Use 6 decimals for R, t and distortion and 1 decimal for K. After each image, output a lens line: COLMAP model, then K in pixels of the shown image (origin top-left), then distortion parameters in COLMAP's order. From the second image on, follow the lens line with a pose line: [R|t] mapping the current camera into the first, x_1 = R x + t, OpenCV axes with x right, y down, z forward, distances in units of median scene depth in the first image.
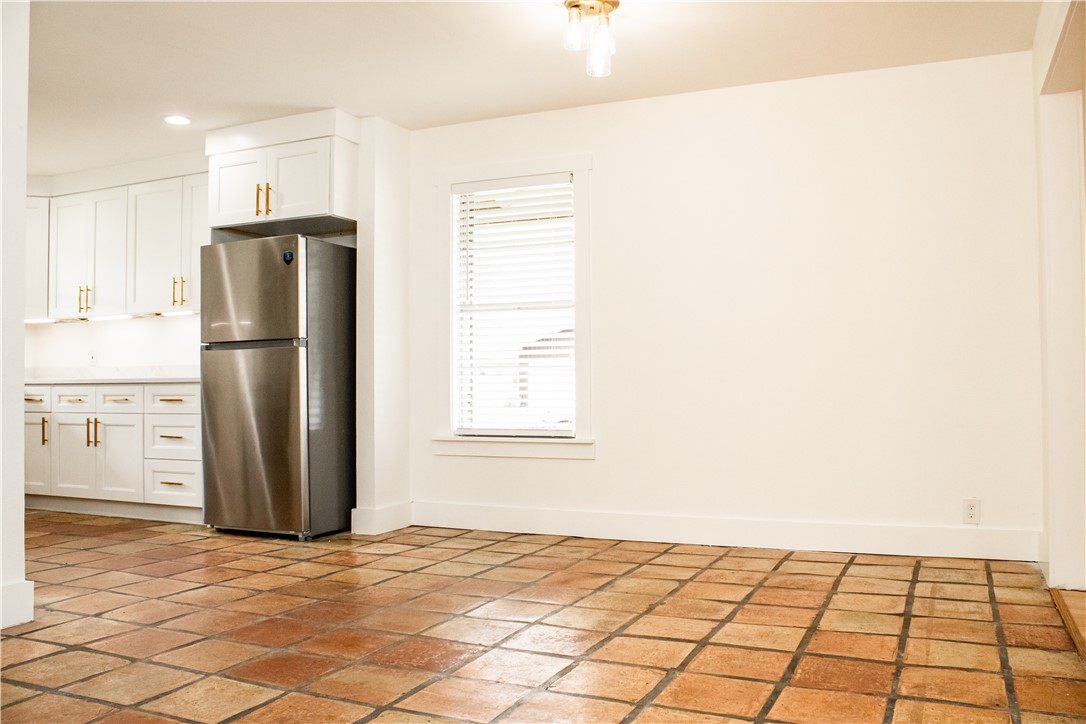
lens RADIAL K [[927.0, 0, 549.0], [0, 927.0, 365.8], [0, 0, 1]] dist [-0.163735, 0.147963]
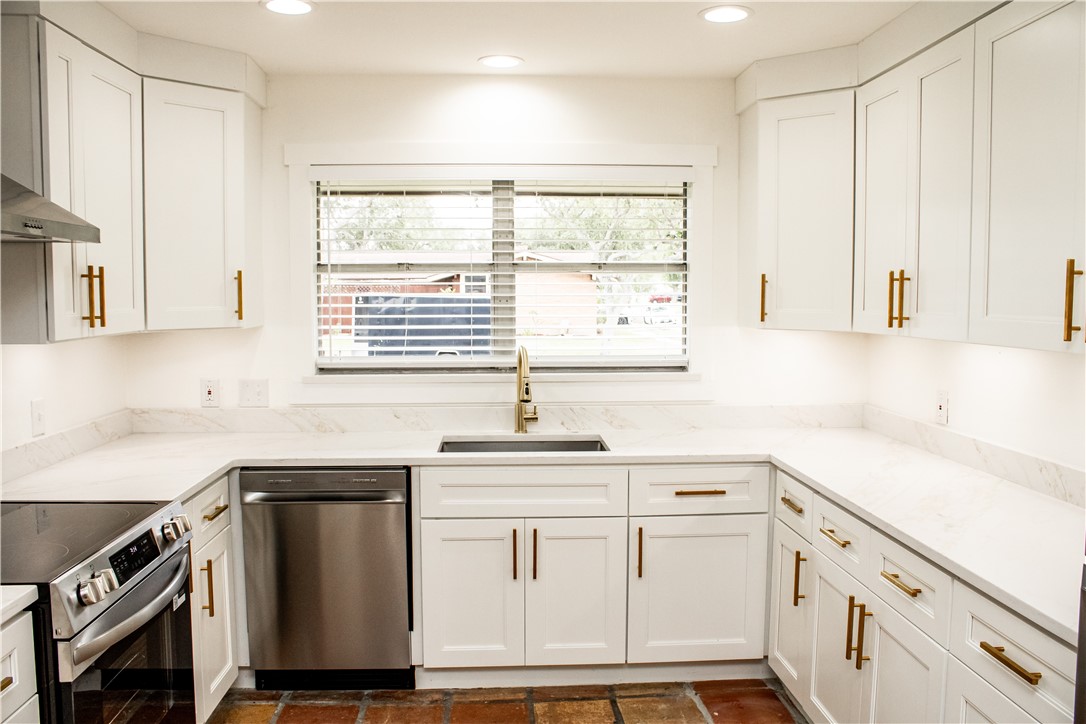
lens RADIAL K [[922.7, 0, 550.9], [0, 922.7, 371.1], [0, 0, 1]] dist [-0.164141, 0.149237]
pose [[0.475776, 0.080609, -0.875865, -0.212943], [0.015469, 0.994871, 0.099964, -0.093587], [0.879430, -0.061109, 0.472089, 0.675583]]
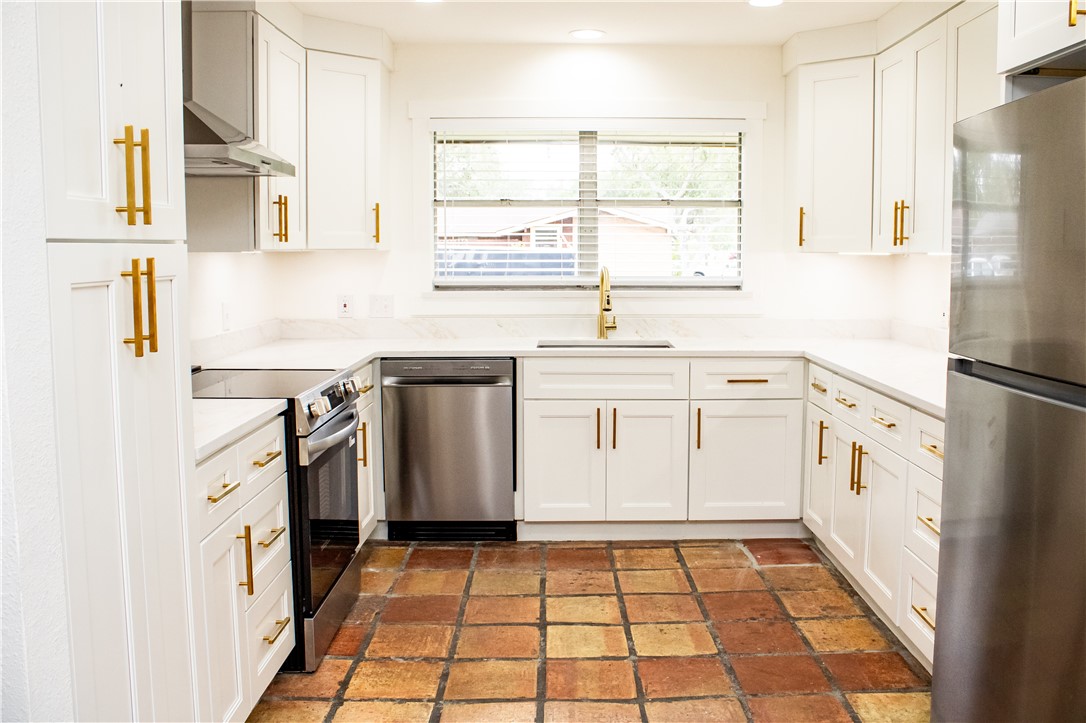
lens RADIAL K [[975.8, 0, 590.1], [0, 975.8, 341.2], [0, 0, 1]] dist [-0.180293, 0.179225]
pose [[0.445427, 0.090088, -0.890774, -0.049657], [0.014698, 0.994055, 0.107883, -0.073587], [0.895197, -0.061147, 0.441455, 0.582834]]
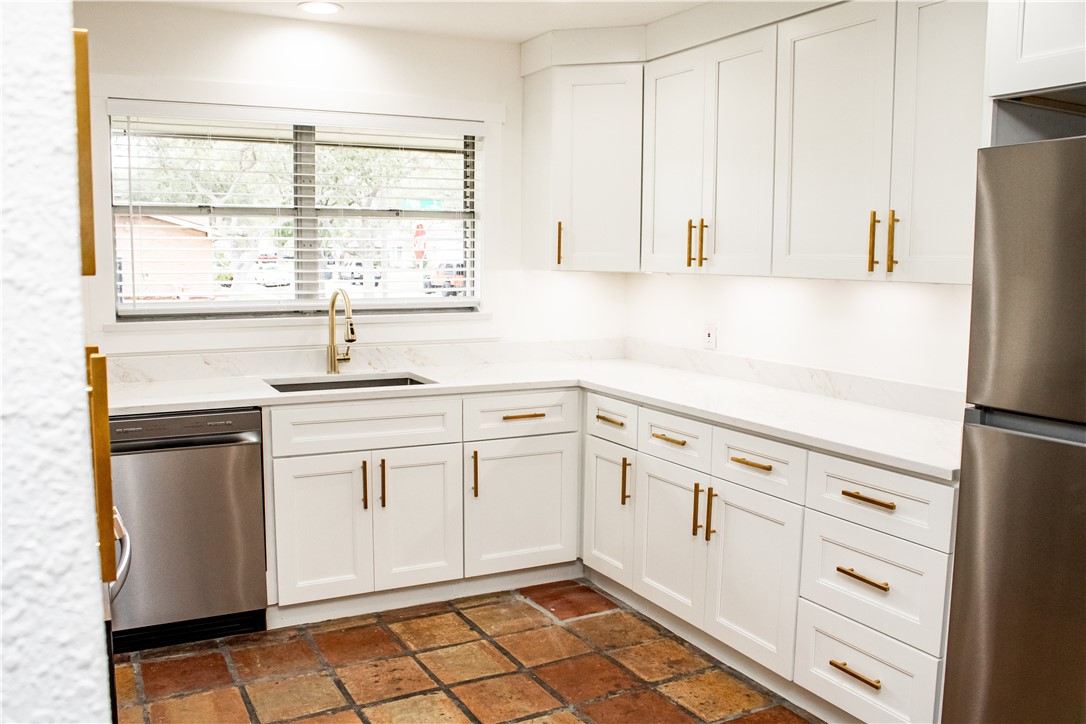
lens RADIAL K [[927.0, 0, 549.0], [0, 927.0, 365.8], [0, 0, 1]] dist [-0.163735, 0.147963]
pose [[0.797317, 0.086608, -0.597314, -0.266600], [-0.002668, 0.990147, 0.140006, -0.084854], [0.603555, -0.110036, 0.789692, 0.528659]]
